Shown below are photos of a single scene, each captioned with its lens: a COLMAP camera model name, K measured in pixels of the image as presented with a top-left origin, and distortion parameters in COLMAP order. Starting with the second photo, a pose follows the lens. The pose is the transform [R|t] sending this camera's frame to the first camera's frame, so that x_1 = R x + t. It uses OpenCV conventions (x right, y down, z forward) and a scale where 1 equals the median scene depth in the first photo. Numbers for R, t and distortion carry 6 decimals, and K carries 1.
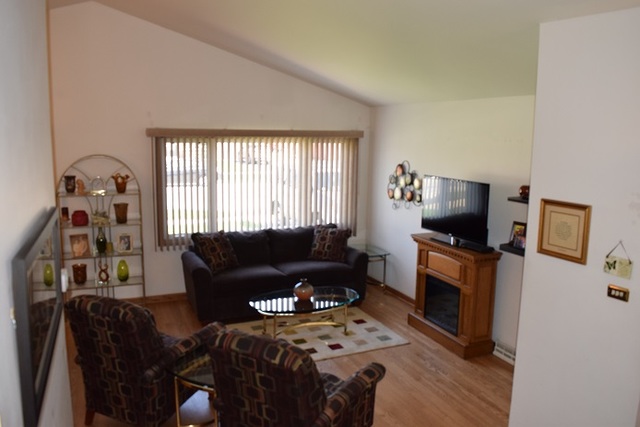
lens RADIAL K [[507.8, 0, 319.7], [0, 507.8, 205.7], [0, 0, 1]] dist [-0.083332, -0.000880]
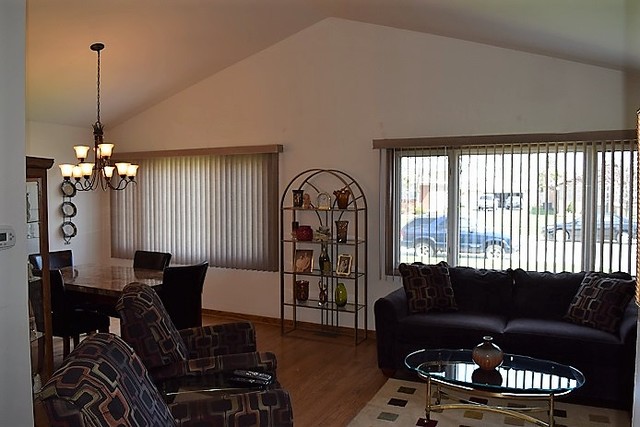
lens RADIAL K [[507.8, 0, 319.7], [0, 507.8, 205.7], [0, 0, 1]] dist [-0.083332, -0.000880]
pose [[0.651985, 0.009891, -0.758167, 0.278849], [-0.095241, 0.993064, -0.068947, 0.035088], [0.752226, 0.117161, 0.648405, 0.346774]]
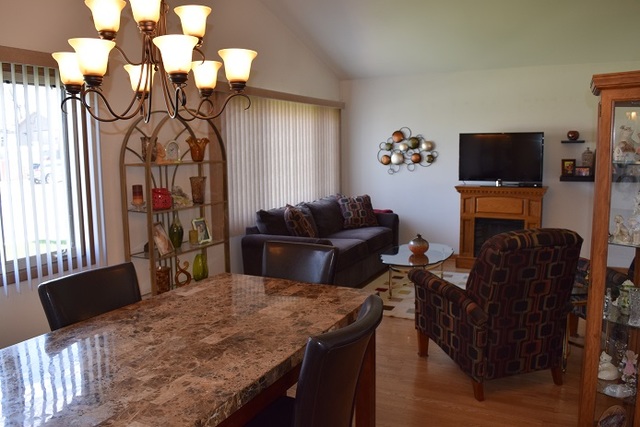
lens RADIAL K [[507.8, 0, 319.7], [0, 507.8, 205.7], [0, 0, 1]] dist [-0.083332, -0.000880]
pose [[0.779884, -0.098676, 0.618097, -0.707871], [0.115667, 0.993208, 0.012617, 0.047077], [-0.615144, 0.061654, 0.786000, 0.283464]]
